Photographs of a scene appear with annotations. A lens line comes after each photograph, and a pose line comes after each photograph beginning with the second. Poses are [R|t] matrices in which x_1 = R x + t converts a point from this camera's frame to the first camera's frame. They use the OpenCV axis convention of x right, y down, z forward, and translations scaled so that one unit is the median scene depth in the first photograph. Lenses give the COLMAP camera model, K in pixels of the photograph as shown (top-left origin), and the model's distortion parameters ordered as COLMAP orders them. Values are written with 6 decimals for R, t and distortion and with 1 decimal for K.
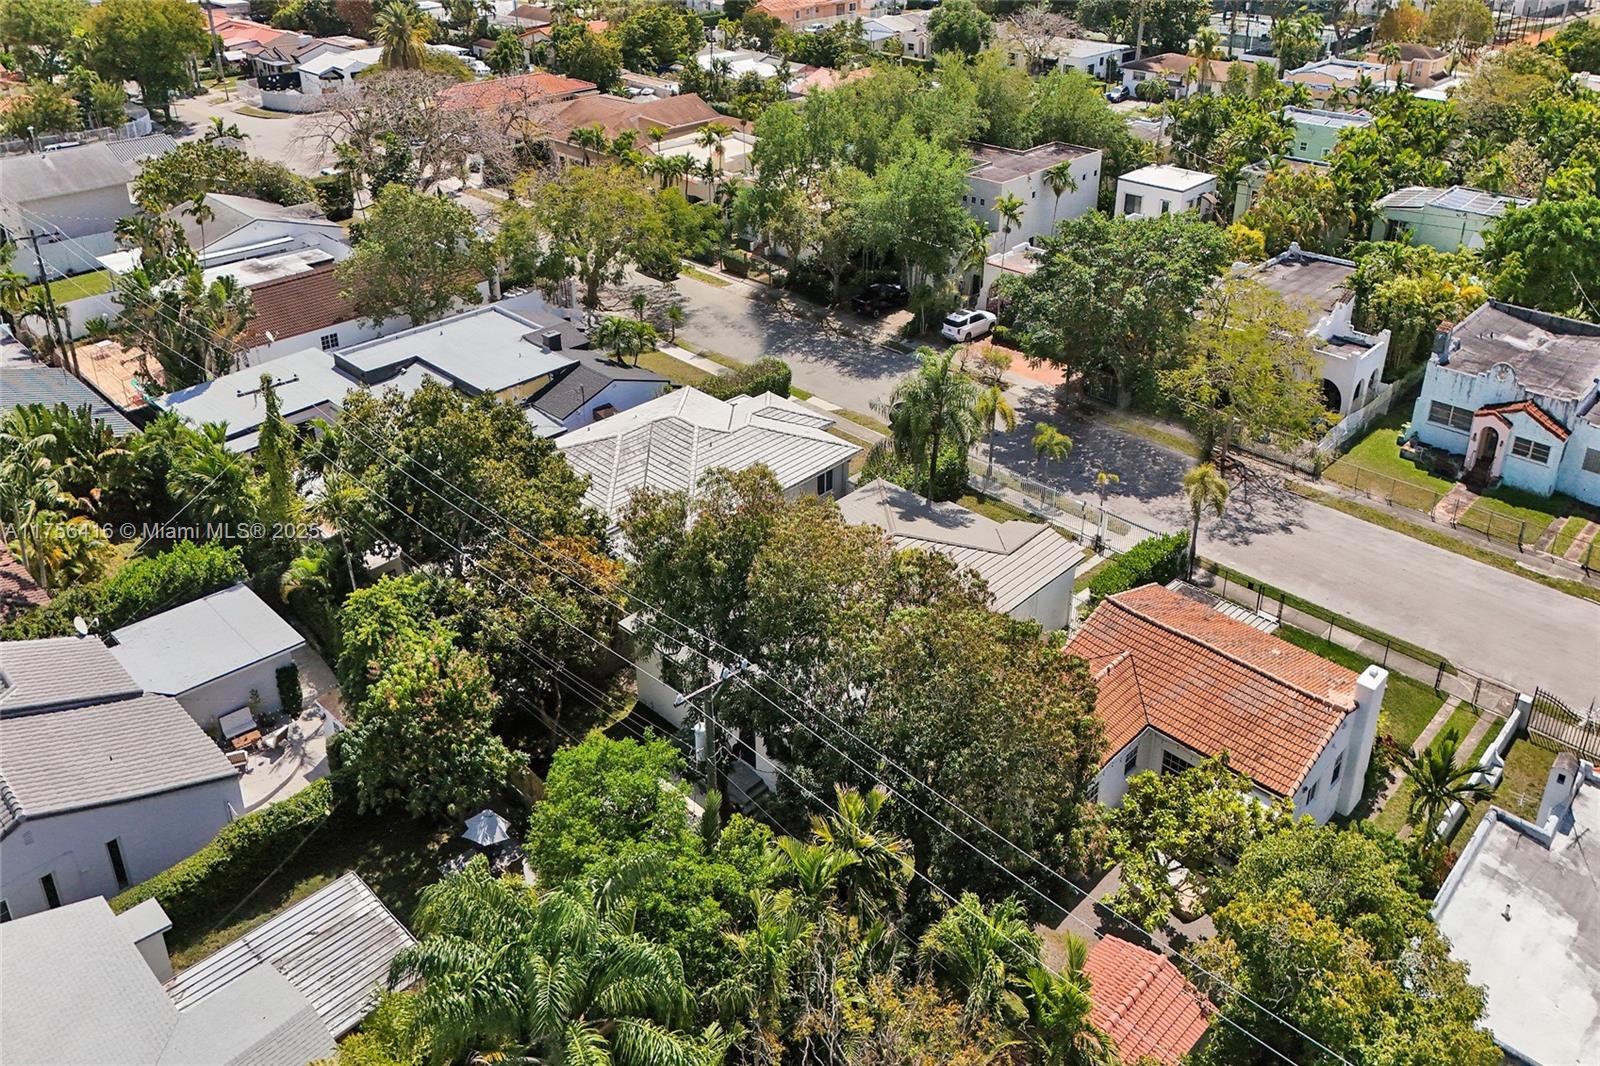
lens RADIAL K [[1167.6, 0, 801.8], [0, 1167.6, 462.7], [0, 0, 1]] dist [0.129200, -0.134175]
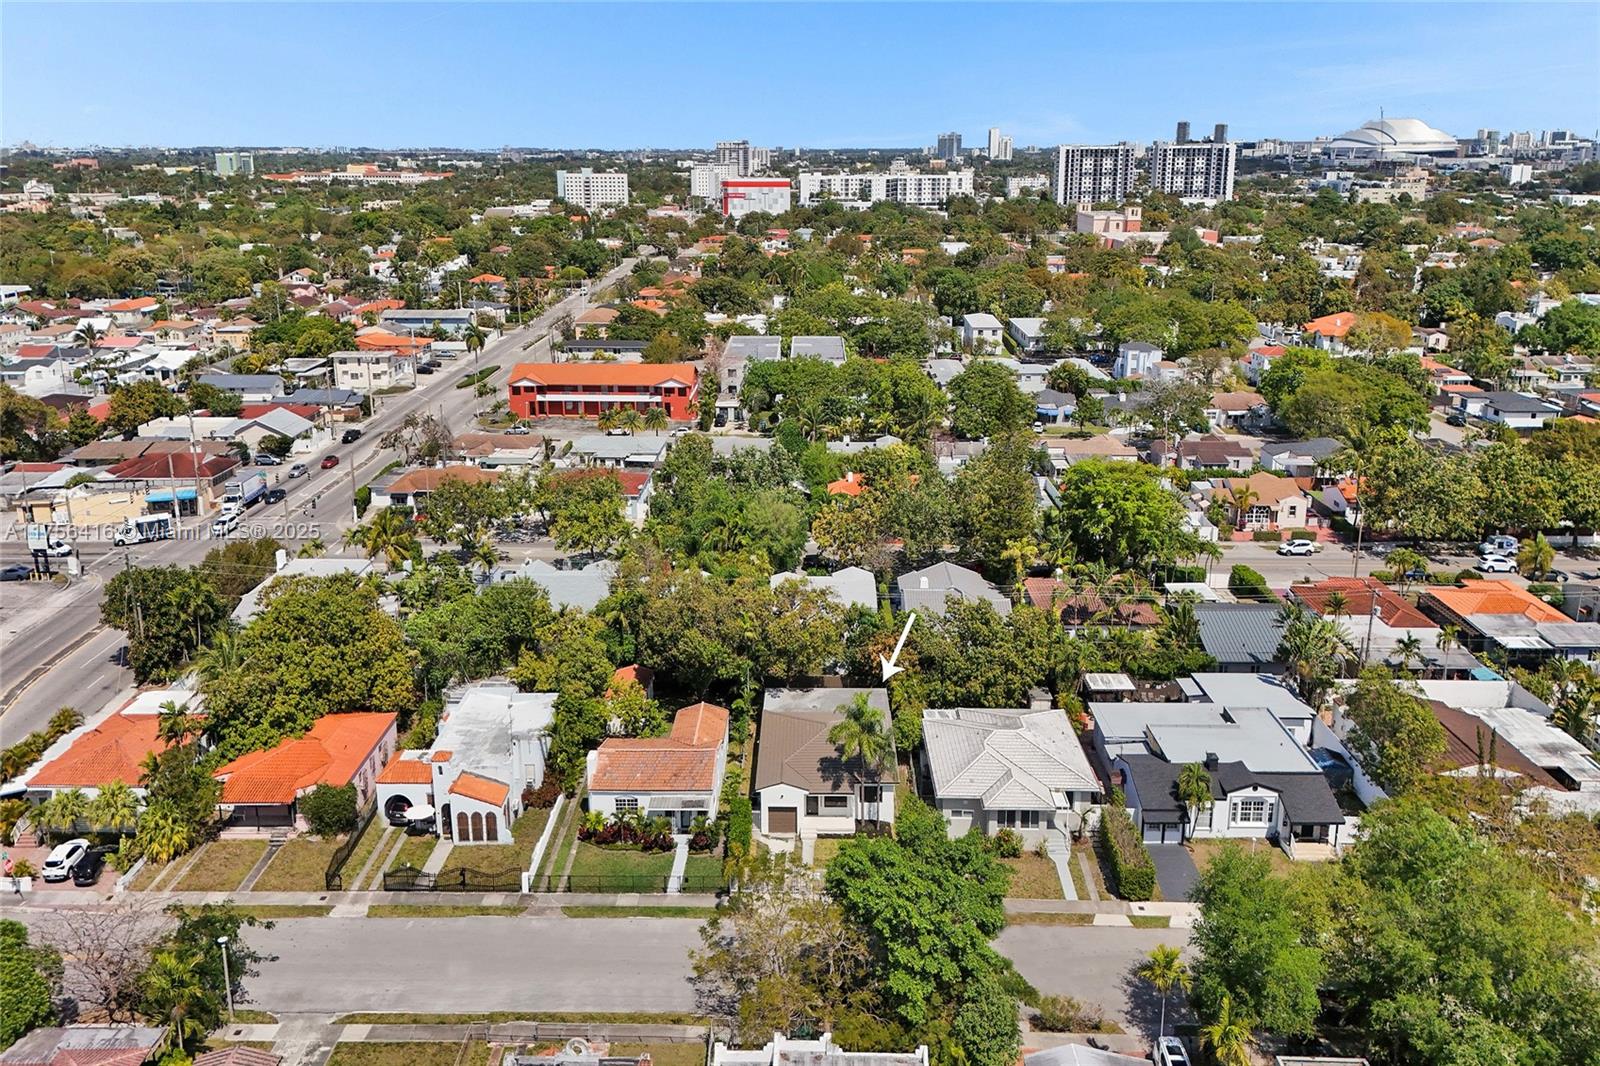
lens RADIAL K [[1190.7, 0, 806.3], [0, 1190.7, 563.9], [0, 0, 1]] dist [0.131586, -0.131859]
pose [[-0.728879, 0.234963, -0.643061, 0.939129], [-0.325963, 0.706883, 0.627746, -0.972948], [0.602066, 0.667165, -0.438643, 1.203969]]
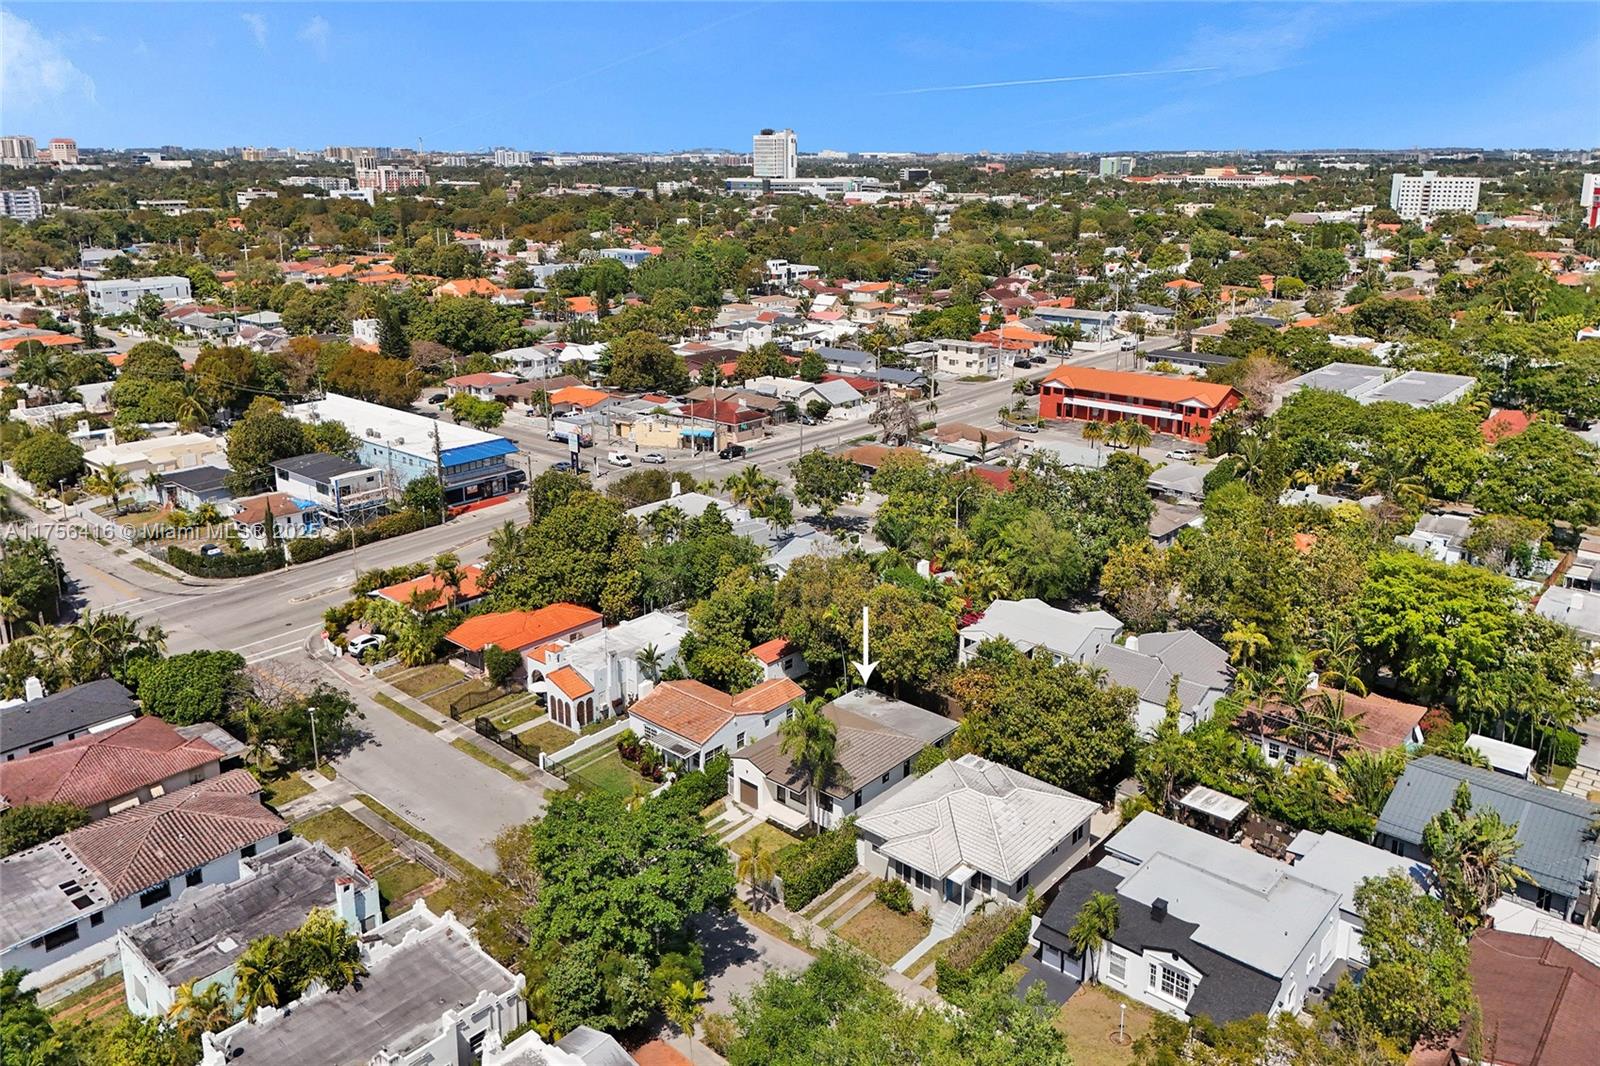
lens RADIAL K [[1171.2, 0, 804.3], [0, 1171.2, 583.9], [0, 0, 1]] dist [0.168436, -0.151978]
pose [[-0.999191, 0.014097, -0.037656, 0.143852], [-0.019433, 0.650580, 0.759189, -1.144523], [0.035201, 0.759307, -0.649780, 1.513206]]
